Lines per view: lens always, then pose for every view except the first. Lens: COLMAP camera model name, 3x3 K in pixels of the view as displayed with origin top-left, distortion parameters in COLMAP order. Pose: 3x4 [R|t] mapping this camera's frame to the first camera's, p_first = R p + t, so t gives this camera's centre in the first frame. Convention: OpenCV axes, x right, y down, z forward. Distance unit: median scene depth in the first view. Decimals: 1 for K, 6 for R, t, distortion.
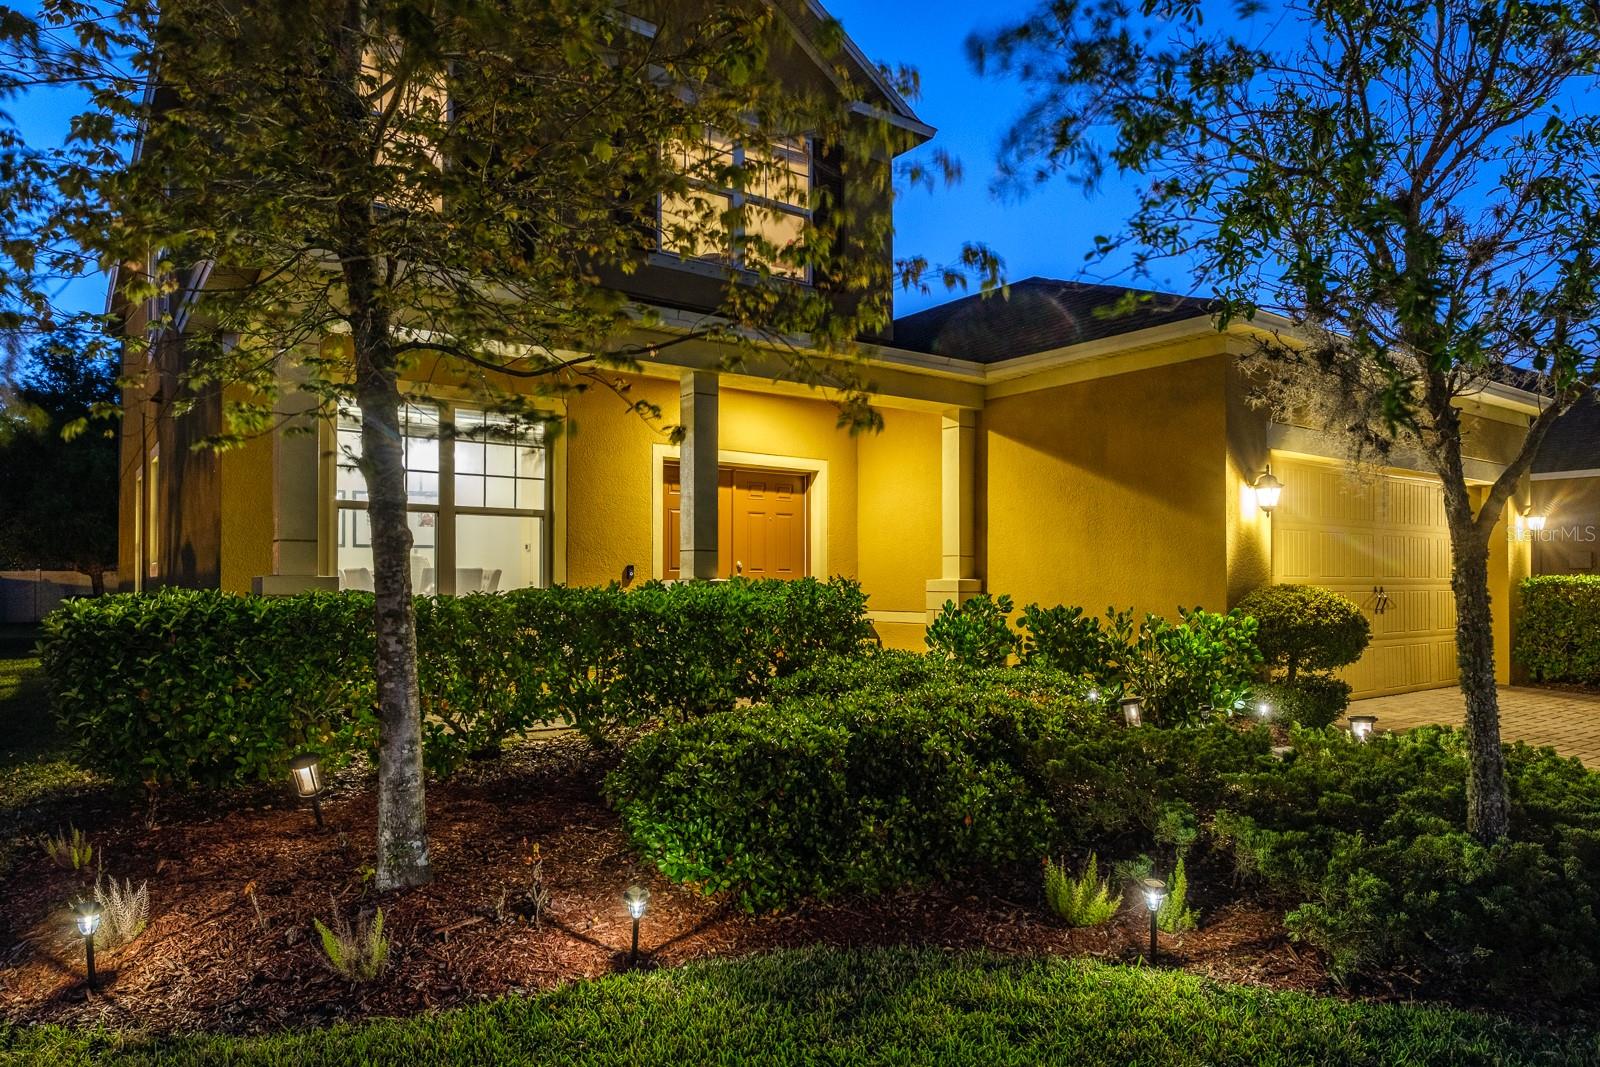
lens RADIAL K [[1014.0, 0, 797.6], [0, 1014.0, 547.2], [0, 0, 1]] dist [-0.004010, -0.000623]
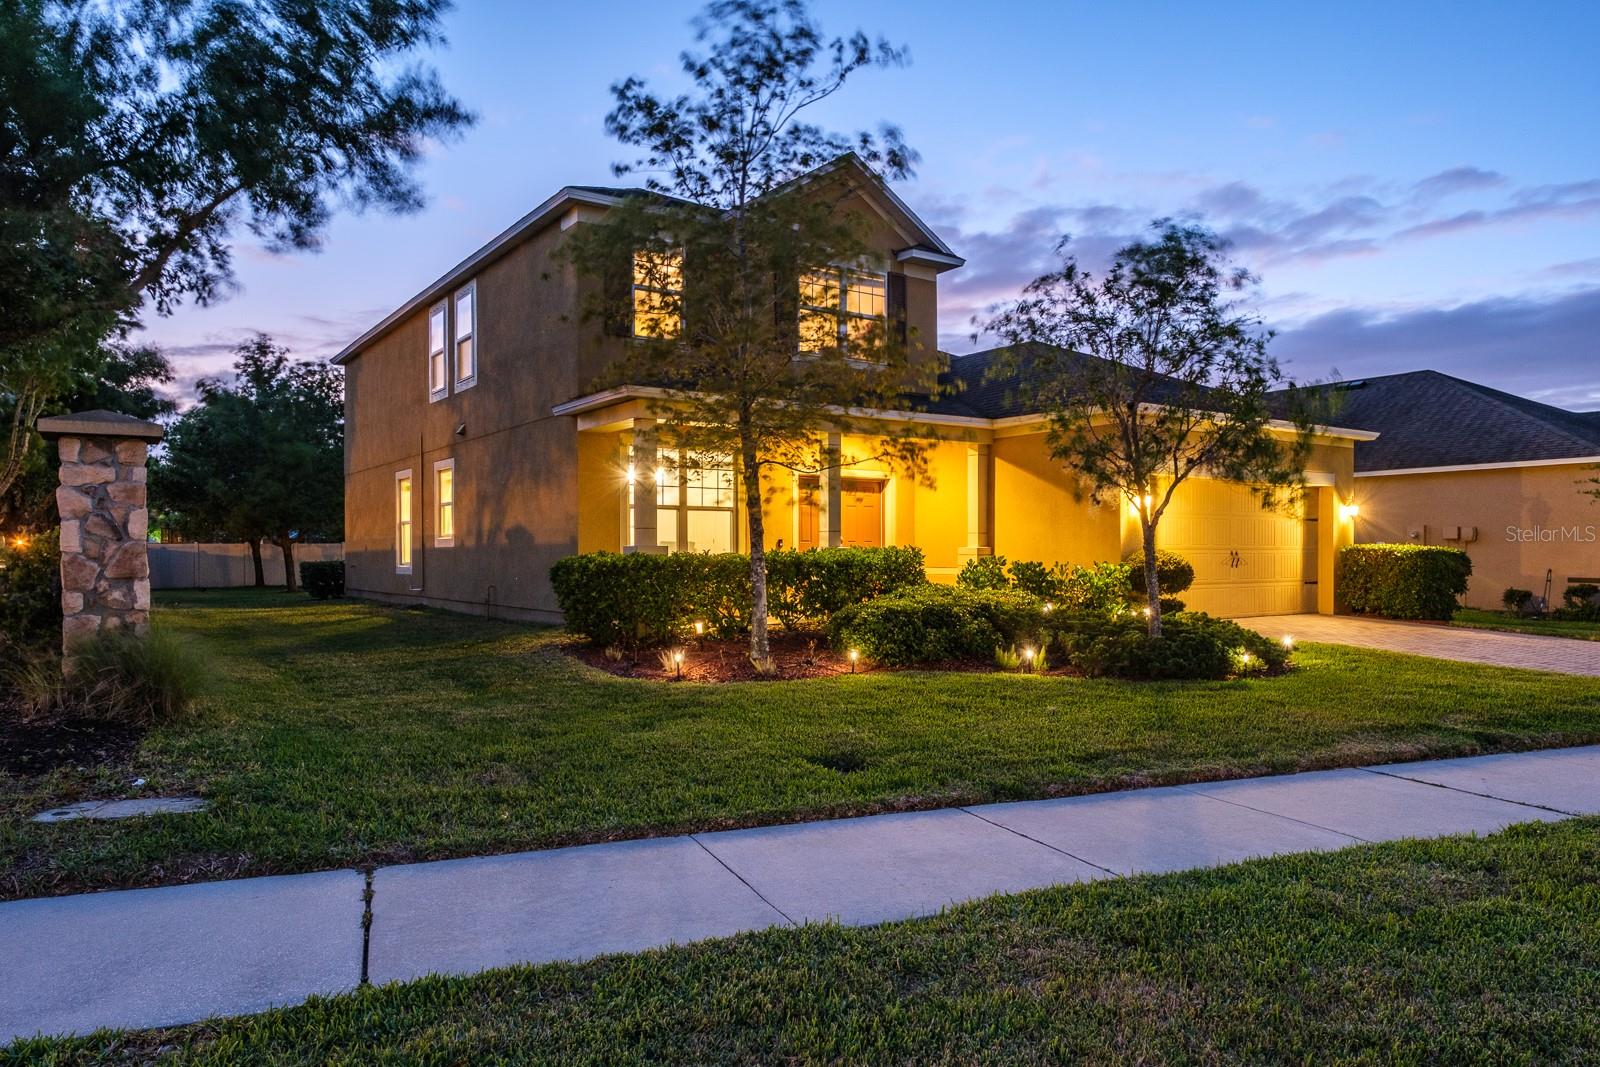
lens RADIAL K [[962.4, 0, 768.1], [0, 962.4, 532.4], [0, 0, 1]] dist [-0.000805, -0.000154]
pose [[0.997066, -0.002653, -0.076497, -0.071079], [0.003729, 0.999896, 0.013934, -0.018206], [0.076452, -0.014178, 0.996972, -0.678218]]
